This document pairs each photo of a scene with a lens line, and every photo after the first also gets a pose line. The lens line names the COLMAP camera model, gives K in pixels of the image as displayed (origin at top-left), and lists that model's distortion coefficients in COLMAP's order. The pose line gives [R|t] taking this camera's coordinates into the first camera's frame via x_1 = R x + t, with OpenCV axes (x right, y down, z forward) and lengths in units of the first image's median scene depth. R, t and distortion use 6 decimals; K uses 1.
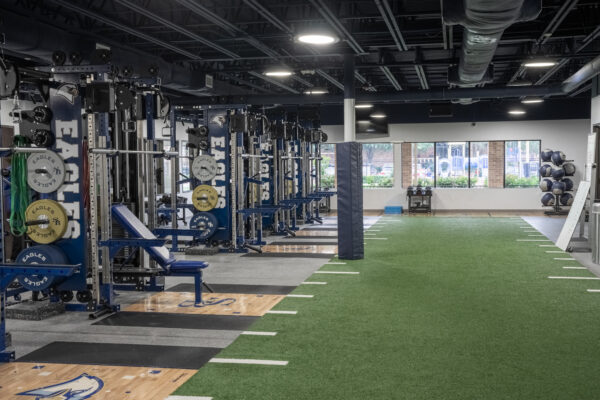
lens RADIAL K [[749.2, 0, 305.4], [0, 749.2, 202.8], [0, 0, 1]] dist [0.080778, 0.000000]
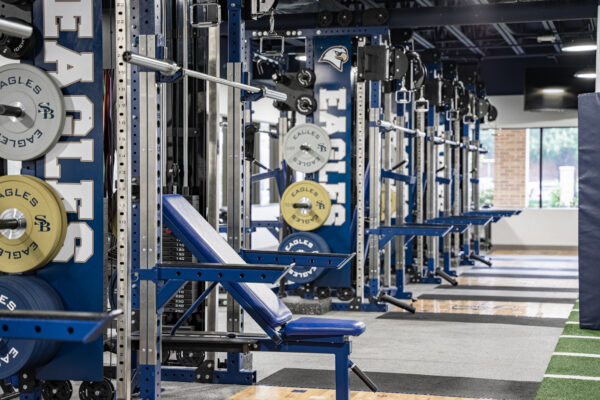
lens RADIAL K [[1164.7, 0, 309.3], [0, 1164.7, 199.3], [0, 0, 1]] dist [0.334989, 0.000000]
pose [[0.997285, 0.013520, -0.072391, -0.114035], [-0.016397, 0.999093, -0.039297, 0.033419], [0.071794, 0.040377, 0.996602, 0.293510]]
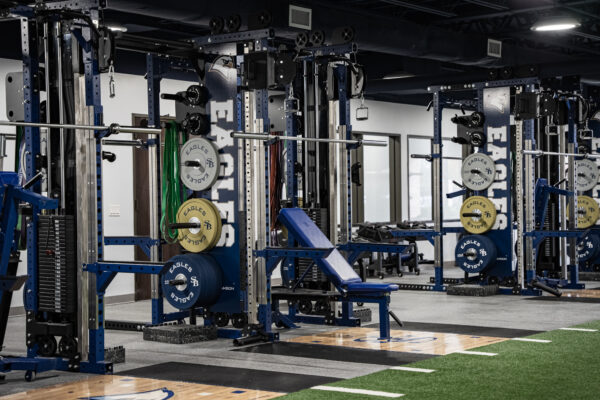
lens RADIAL K [[1164.7, 0, 298.1], [0, 1164.7, 200.7], [0, 0, 1]] dist [0.334989, 0.000000]
pose [[0.907340, -0.002782, -0.420388, 0.272517], [-0.017269, 0.998887, -0.043883, 0.049159], [0.420042, 0.047076, 0.906283, -0.095412]]
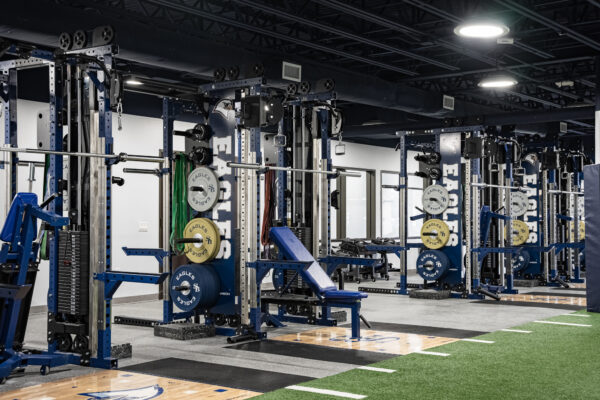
lens RADIAL K [[846.7, 0, 295.3], [0, 846.7, 201.8], [0, 0, 1]] dist [0.104487, 0.000000]
pose [[0.902662, 0.000235, -0.430349, 0.227369], [-0.031351, 0.997379, -0.065214, 0.040510], [0.429206, 0.072358, 0.900304, 0.059130]]
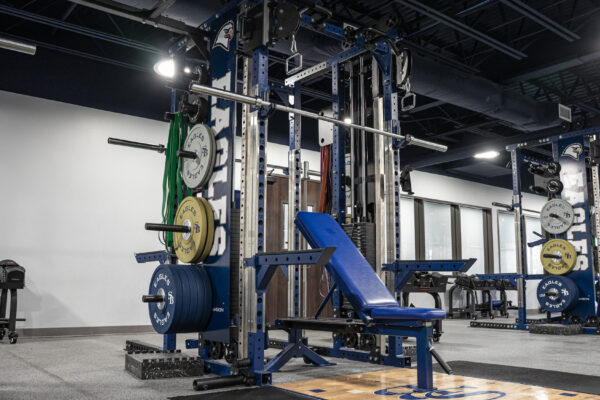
lens RADIAL K [[566.4, 0, 296.9], [0, 566.4, 201.1], [0, 0, 1]] dist [-0.067795, 0.000000]
pose [[0.760559, -0.082475, -0.644009, 0.043741], [-0.047855, 0.982080, -0.182286, 0.081583], [0.647503, 0.169459, 0.742983, 0.656728]]
